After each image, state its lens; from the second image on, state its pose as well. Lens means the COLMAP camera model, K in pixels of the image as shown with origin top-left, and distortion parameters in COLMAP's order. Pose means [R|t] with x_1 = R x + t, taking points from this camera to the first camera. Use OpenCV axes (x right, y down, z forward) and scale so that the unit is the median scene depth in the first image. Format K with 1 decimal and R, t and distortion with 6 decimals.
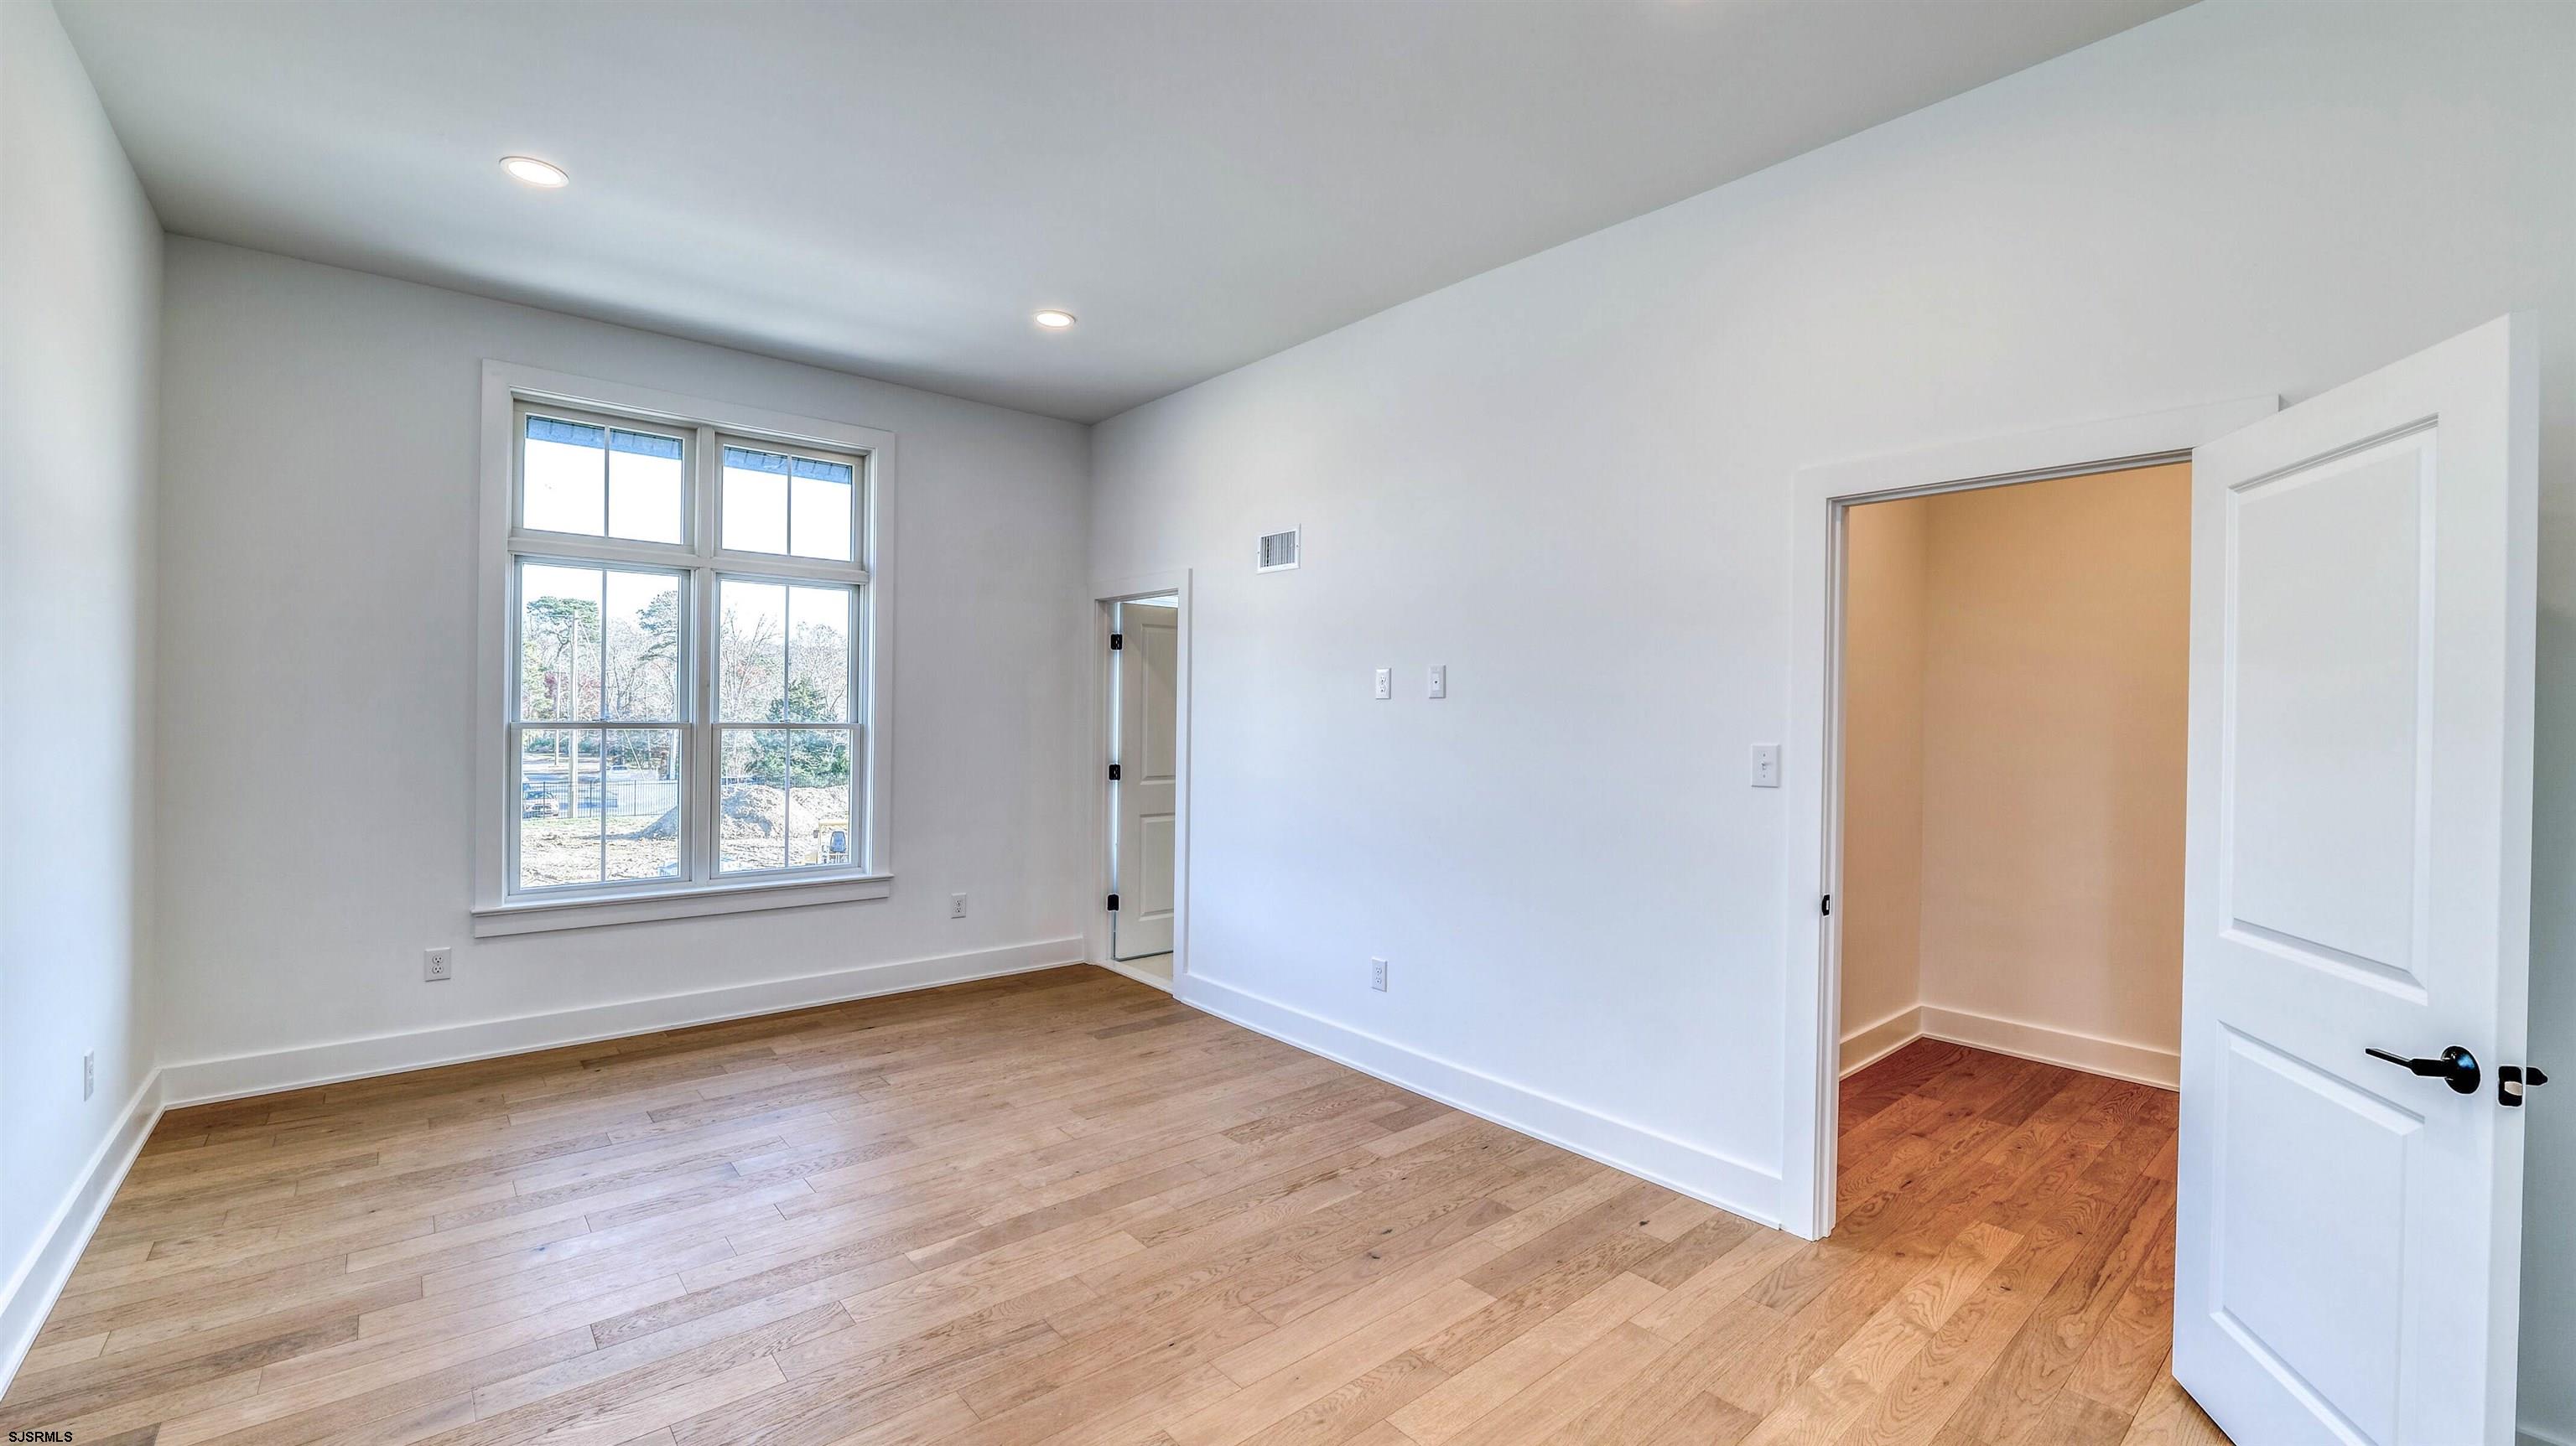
lens RADIAL K [[1040.2, 0, 1286.7], [0, 1040.2, 736.1], [0, 0, 1]] dist [-0.002192, 0.000089]
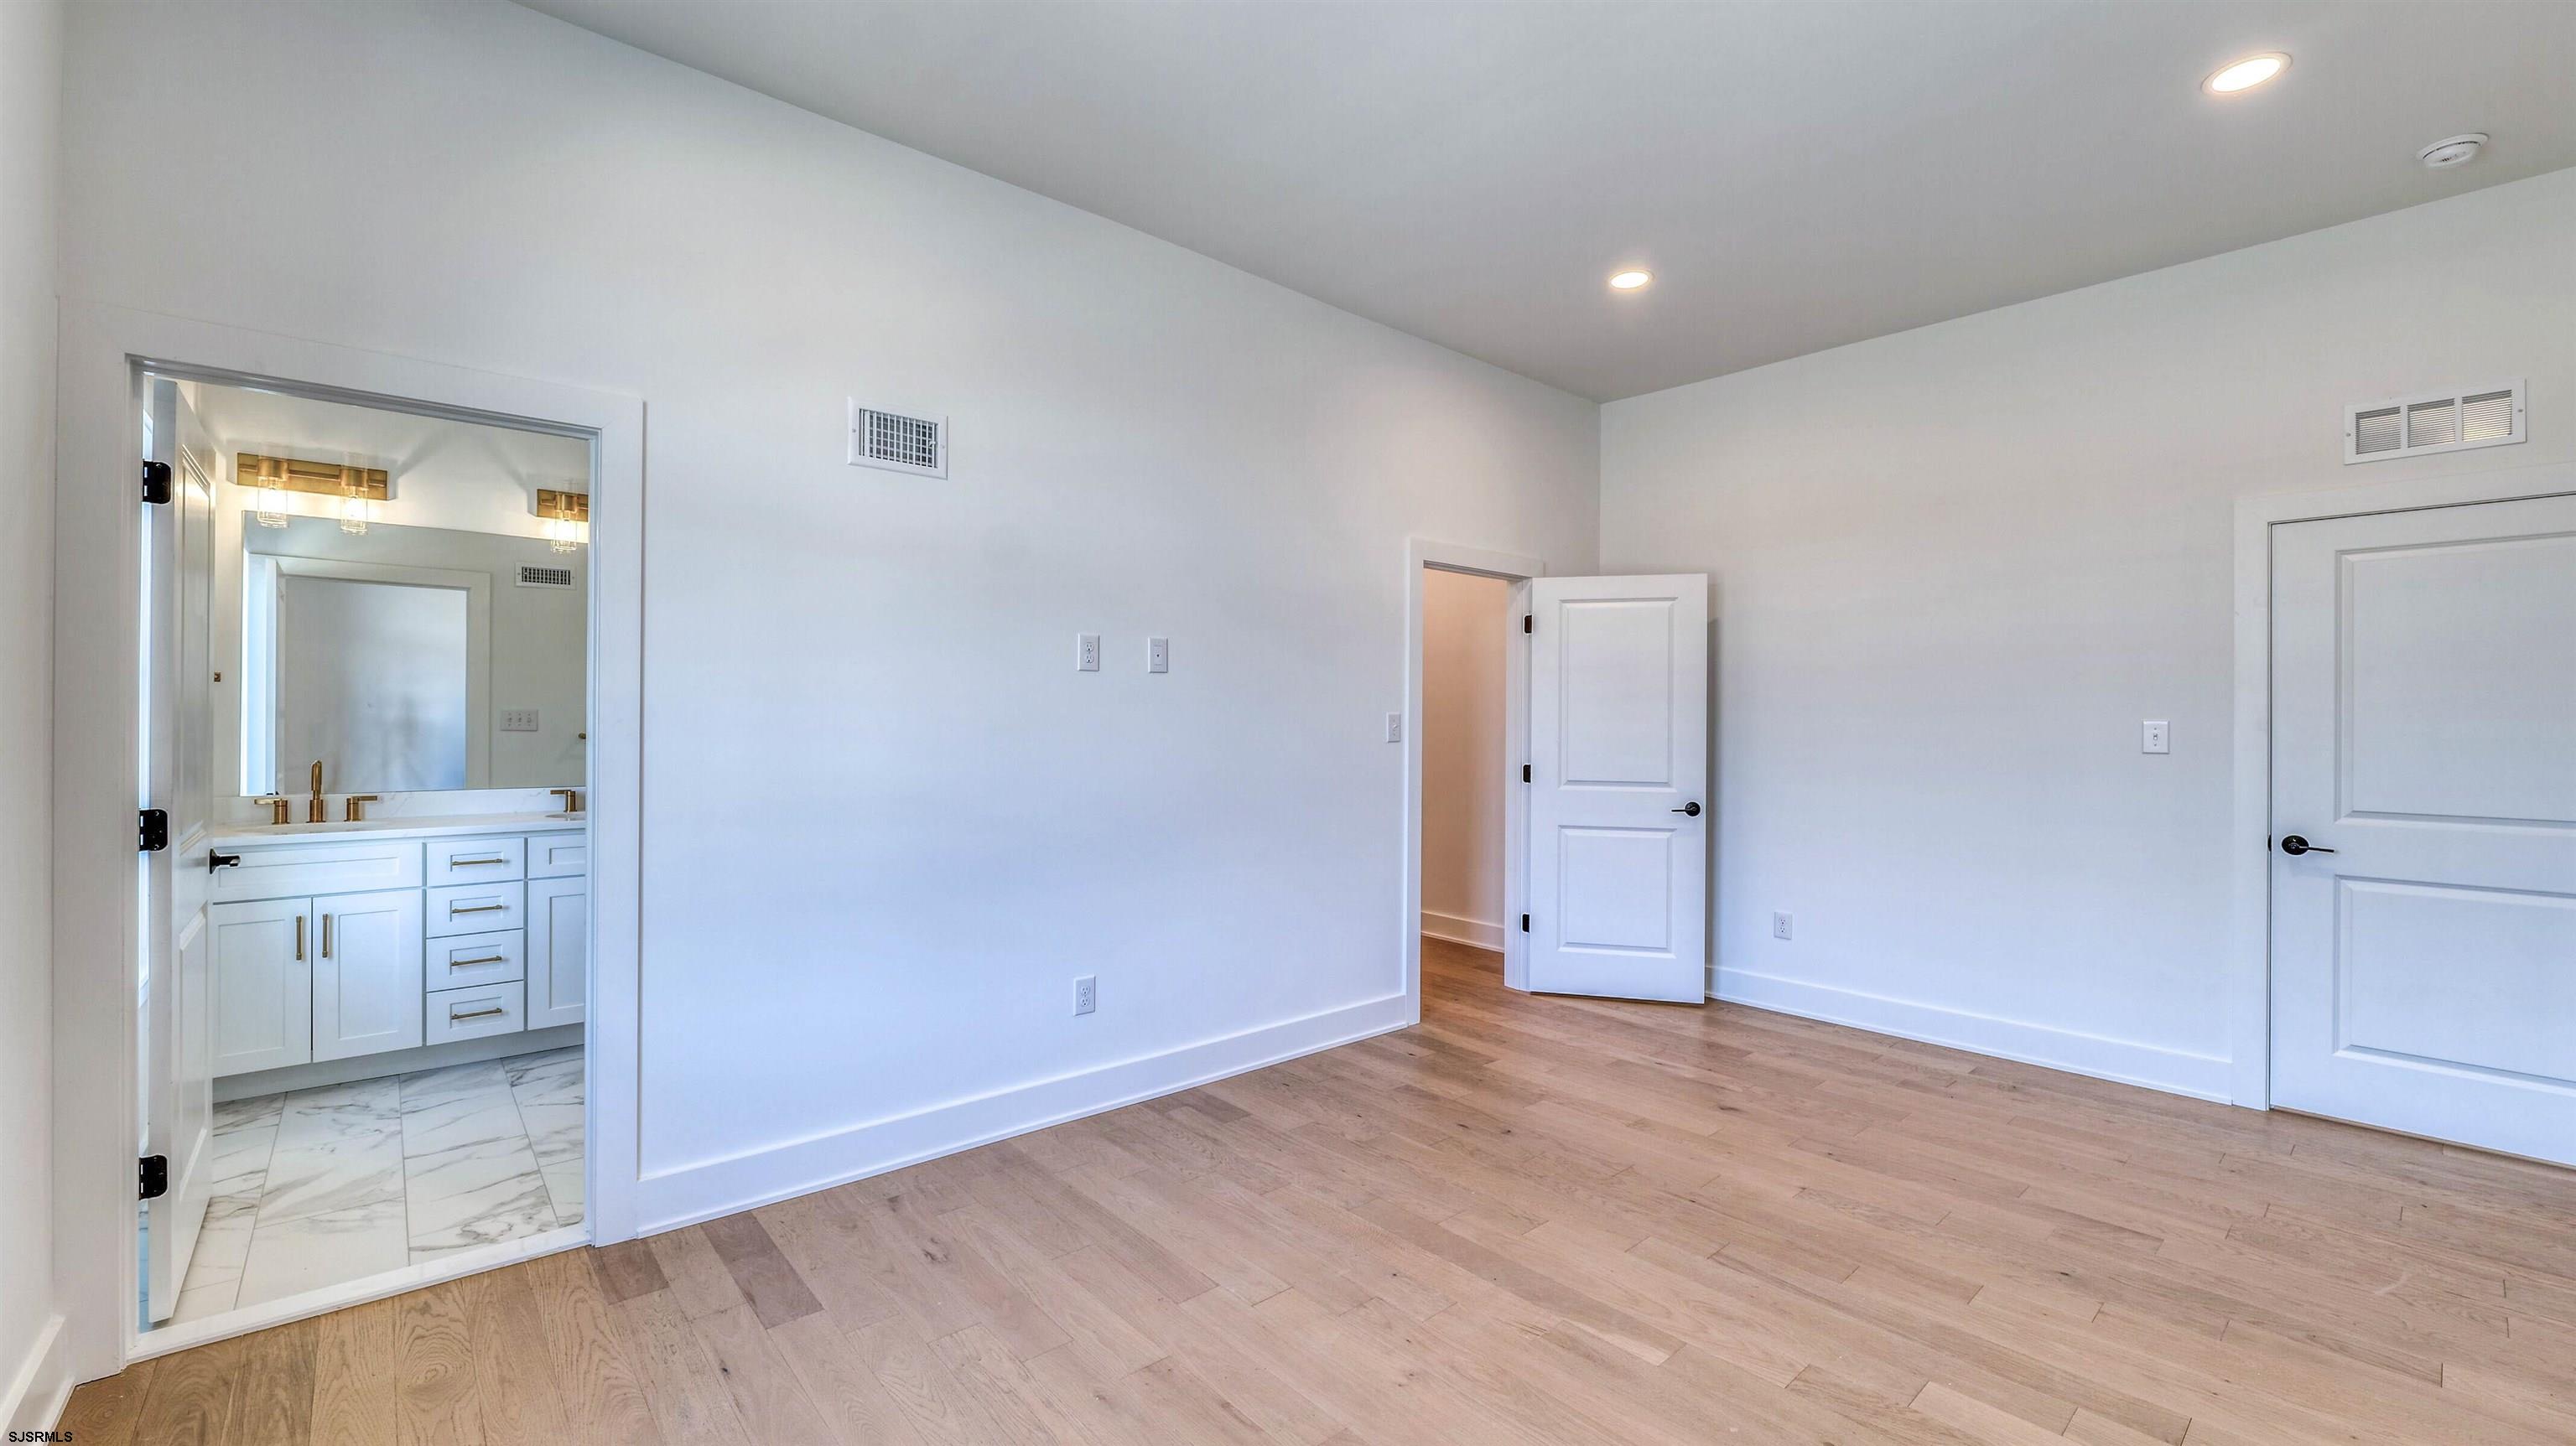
lens RADIAL K [[1040.2, 0, 1269.1], [0, 1040.2, 722.2], [0, 0, 1]] dist [-0.002192, 0.000089]
pose [[-0.006167, -0.014017, 0.999883, -0.948122], [0.013049, 0.999815, 0.014097, -0.003503], [-0.999896, 0.013134, -0.005983, 1.070096]]
